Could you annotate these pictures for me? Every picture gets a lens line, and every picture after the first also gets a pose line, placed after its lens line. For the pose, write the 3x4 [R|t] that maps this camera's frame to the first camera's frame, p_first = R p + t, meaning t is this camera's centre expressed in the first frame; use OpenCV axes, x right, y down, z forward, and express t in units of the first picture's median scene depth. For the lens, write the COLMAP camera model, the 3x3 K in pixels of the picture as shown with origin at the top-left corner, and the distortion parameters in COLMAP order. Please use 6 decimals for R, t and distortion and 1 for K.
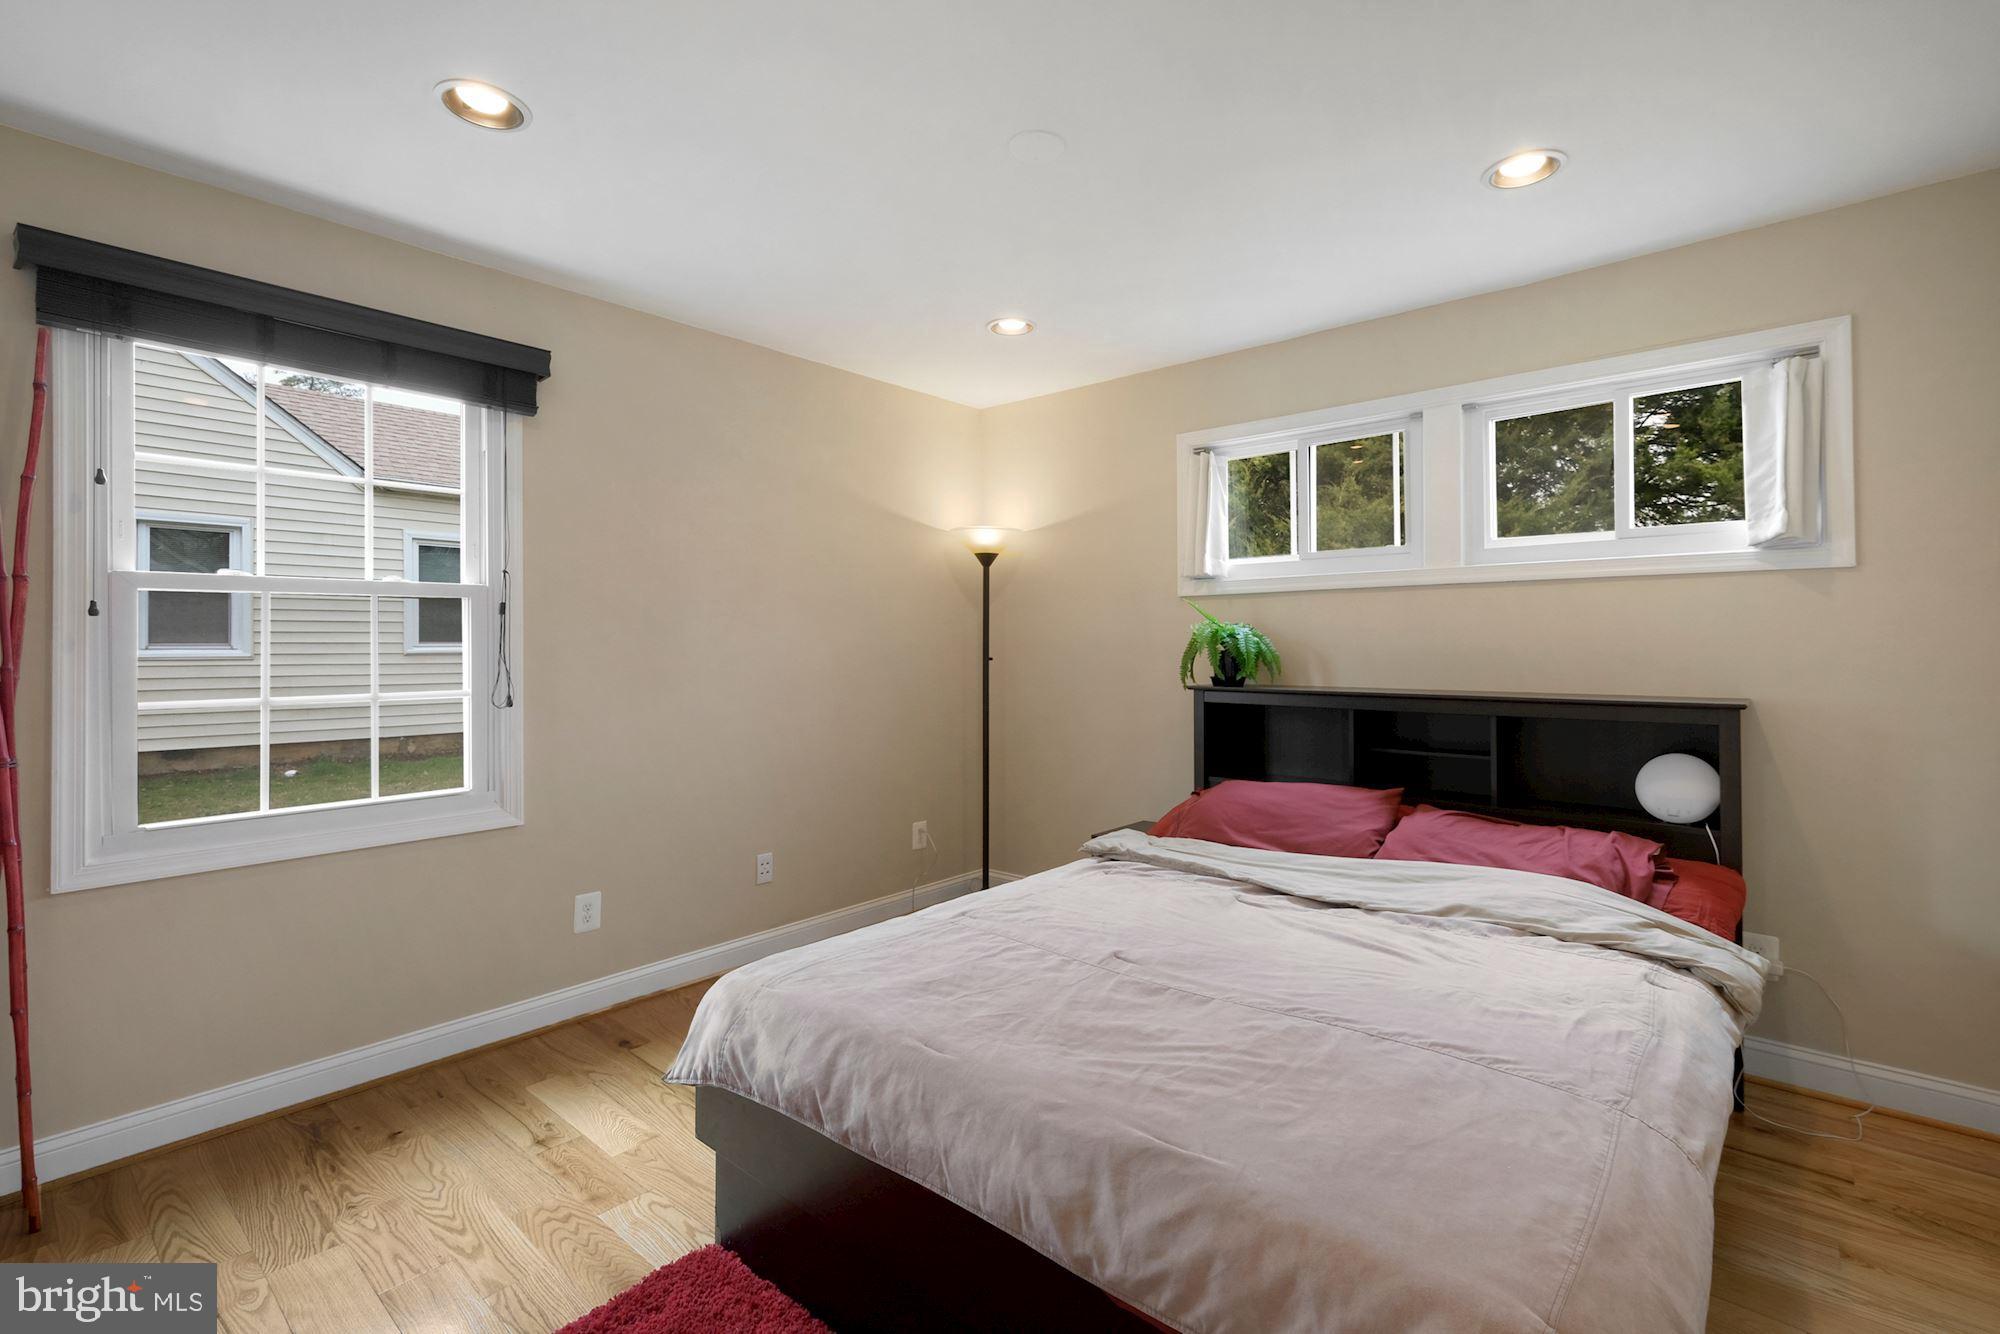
lens RADIAL K [[901.2, 0, 999.2], [0, 901.2, 655.5], [0, 0, 1]] dist [0.006246, -0.000378]
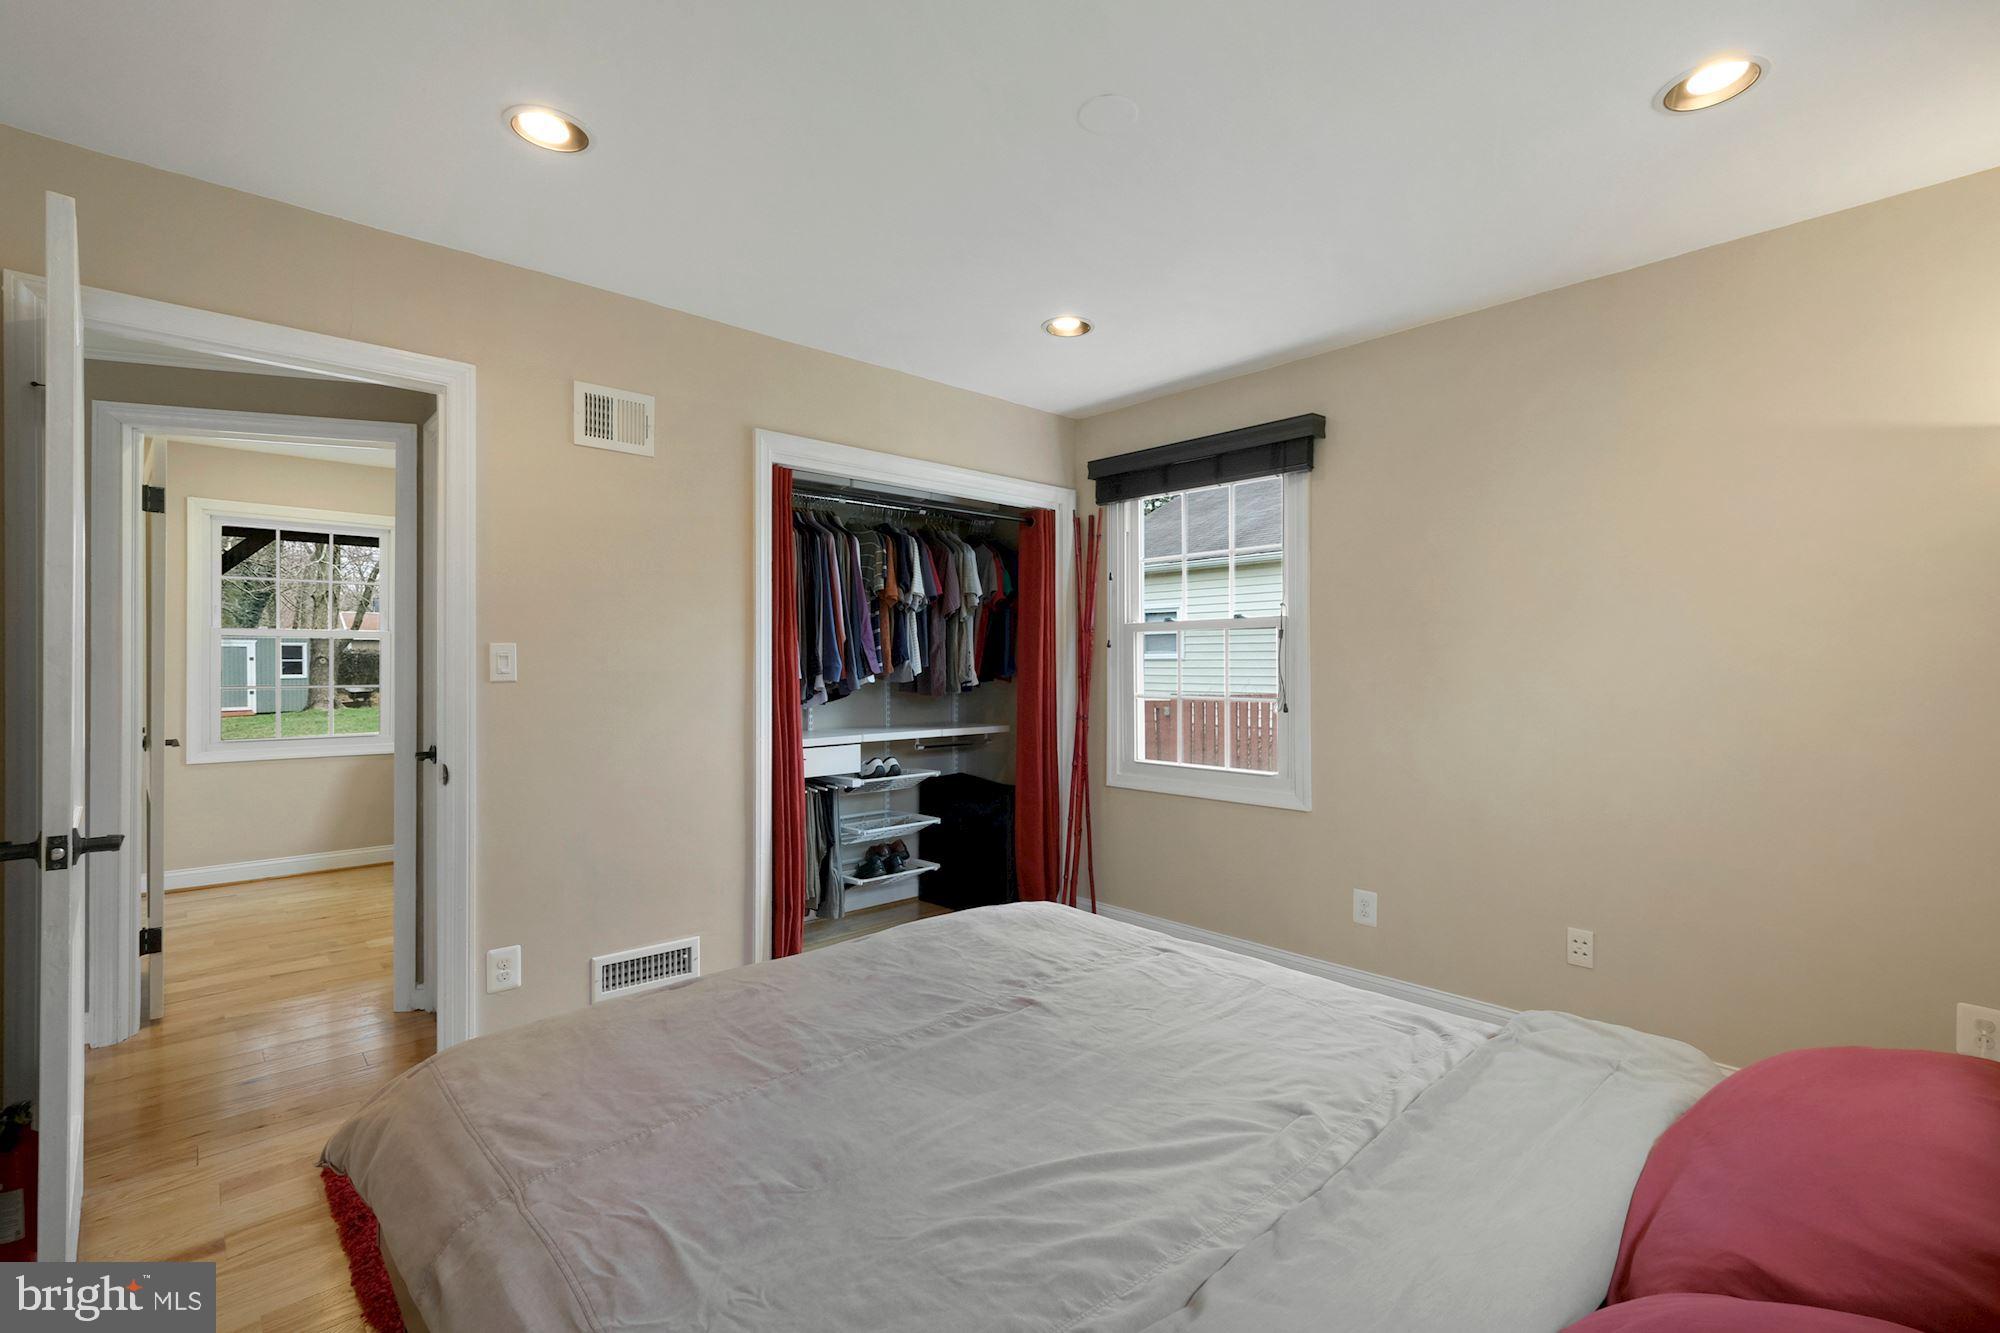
lens RADIAL K [[901.2, 0, 1004.8], [0, 901.2, 662.9], [0, 0, 1]] dist [0.006246, -0.000378]
pose [[-0.136117, 0.001464, -0.990692, 0.721632], [-0.006571, 0.999976, 0.002380, -0.010557], [0.990671, 0.006834, -0.136104, 0.761946]]
